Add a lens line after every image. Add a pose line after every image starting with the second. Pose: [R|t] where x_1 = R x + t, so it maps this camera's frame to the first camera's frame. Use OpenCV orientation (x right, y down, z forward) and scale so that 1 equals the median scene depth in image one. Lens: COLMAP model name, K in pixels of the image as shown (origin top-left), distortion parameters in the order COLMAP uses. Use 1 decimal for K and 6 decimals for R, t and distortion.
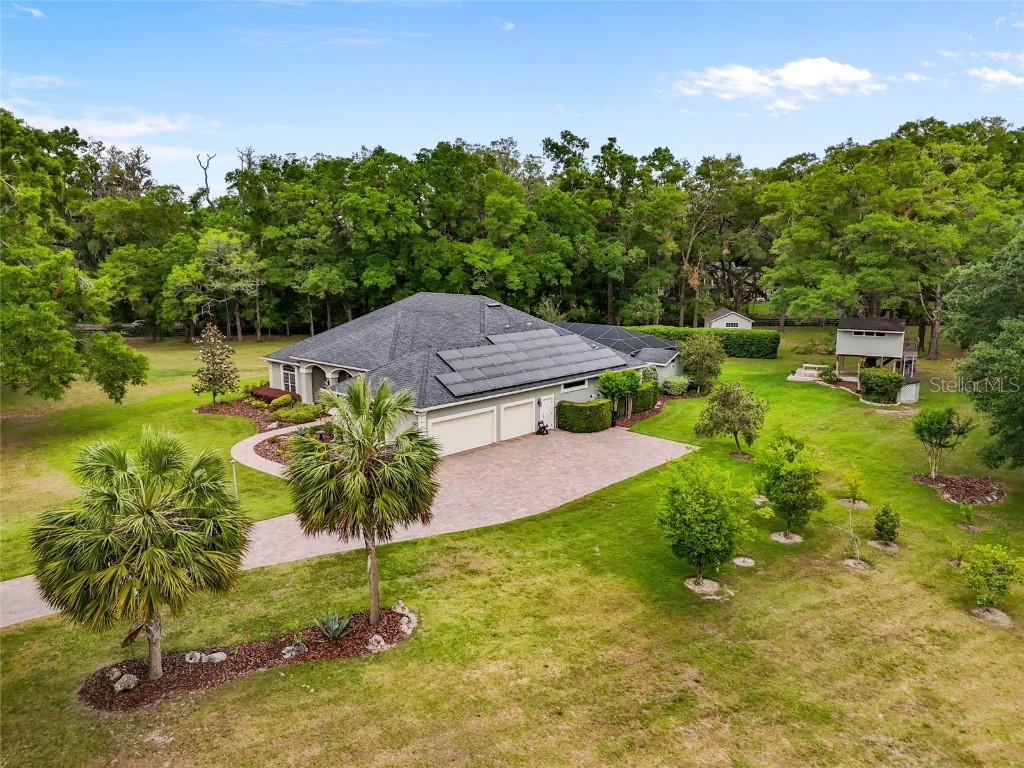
lens RADIAL K [[757.4, 0, 512.0], [0, 757.4, 384.0], [0, 0, 1]] dist [0.060005, -0.053552]
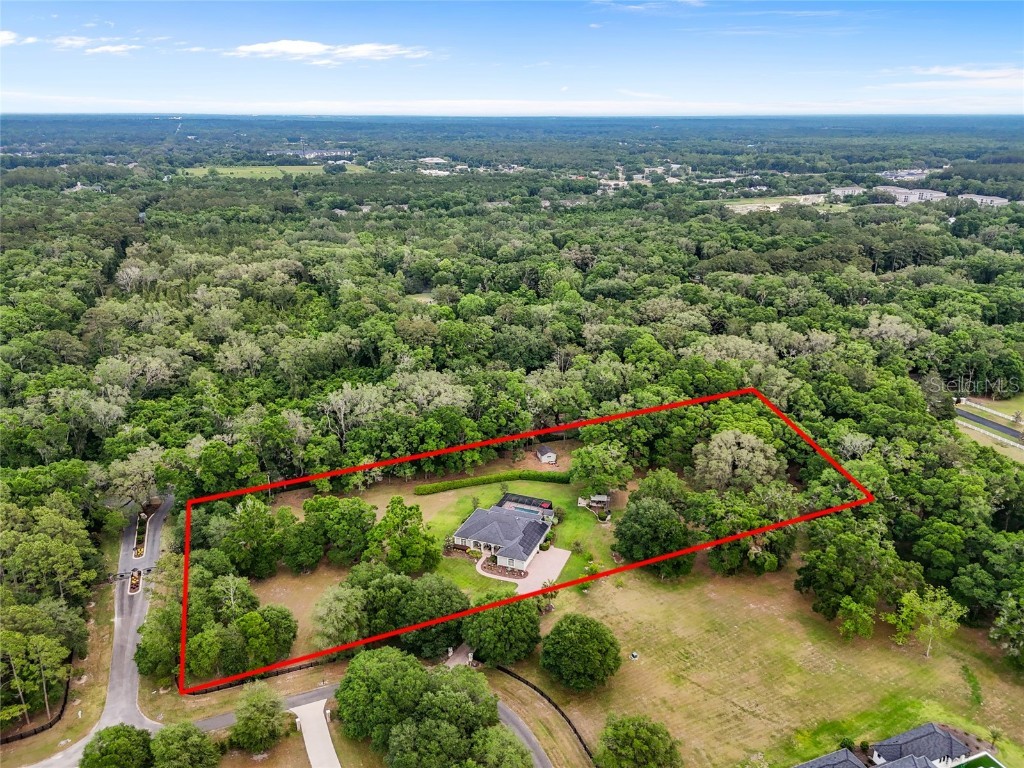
lens RADIAL K [[757.4, 0, 512.0], [0, 757.4, 384.0], [0, 0, 1]] dist [0.060005, -0.053552]
pose [[0.934673, -0.120428, 0.334490, -0.767089], [0.062279, 0.981793, 0.179452, -0.897638], [-0.350011, -0.146897, 0.925156, -1.543404]]
